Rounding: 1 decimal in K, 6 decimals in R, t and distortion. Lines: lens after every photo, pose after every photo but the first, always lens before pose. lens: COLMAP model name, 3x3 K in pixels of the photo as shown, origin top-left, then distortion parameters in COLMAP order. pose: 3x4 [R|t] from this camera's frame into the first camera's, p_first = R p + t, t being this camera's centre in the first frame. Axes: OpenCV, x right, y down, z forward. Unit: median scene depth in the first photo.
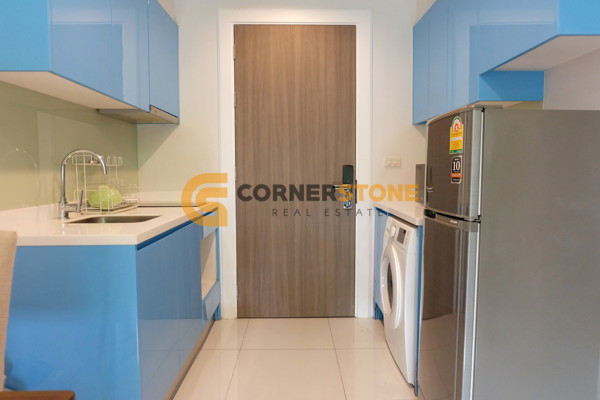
lens RADIAL K [[411.6, 0, 299.1], [0, 411.6, 198.2], [0, 0, 1]] dist [-0.040894, 0.026549]
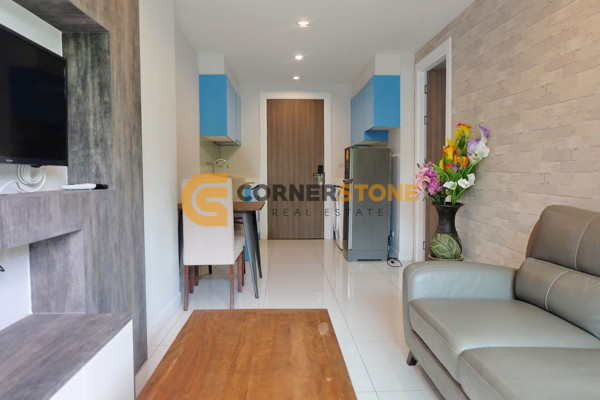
lens RADIAL K [[411.6, 0, 300.9], [0, 411.6, 202.2], [0, 0, 1]] dist [-0.040894, 0.026549]
pose [[0.999991, -0.000083, 0.004144, 0.009534], [0.000041, 0.999949, 0.010129, 0.089950], [-0.004144, -0.010129, 0.999940, -1.142650]]
